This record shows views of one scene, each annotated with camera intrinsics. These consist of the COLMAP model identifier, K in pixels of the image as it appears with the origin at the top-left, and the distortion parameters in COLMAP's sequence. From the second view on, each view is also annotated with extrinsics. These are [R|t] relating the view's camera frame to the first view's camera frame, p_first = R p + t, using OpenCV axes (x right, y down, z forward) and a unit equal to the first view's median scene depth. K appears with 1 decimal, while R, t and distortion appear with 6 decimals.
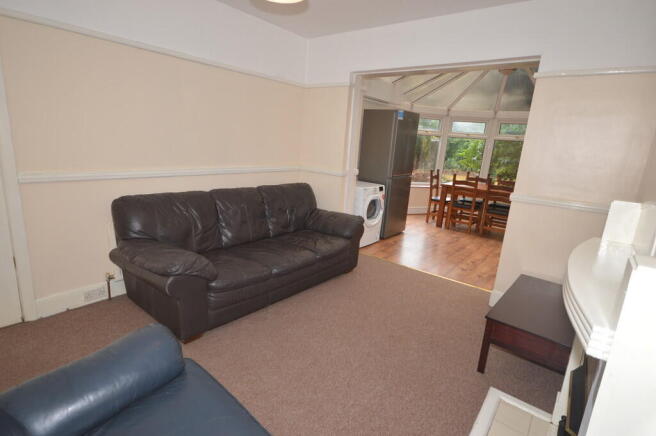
lens RADIAL K [[331.3, 0, 328.0], [0, 331.3, 218.0], [0, 0, 1]] dist [-0.000822, -0.000076]
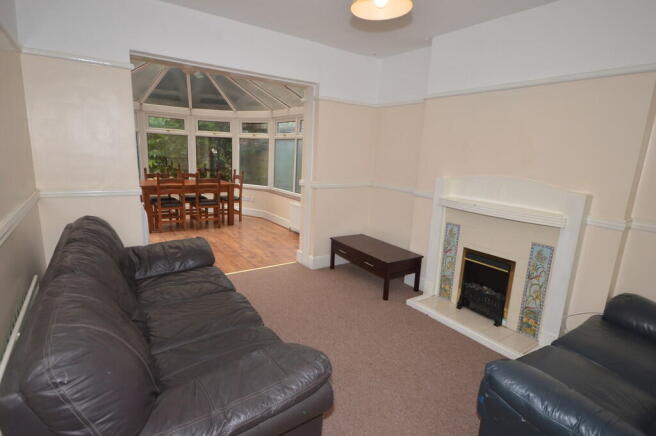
lens RADIAL K [[331.3, 0, 328.0], [0, 331.3, 218.0], [0, 0, 1]] dist [-0.000822, -0.000076]
pose [[0.290647, -0.245454, 0.924812, -0.388537], [0.200150, 0.960750, 0.192090, -0.101346], [-0.935663, 0.129271, 0.328367, 0.289736]]
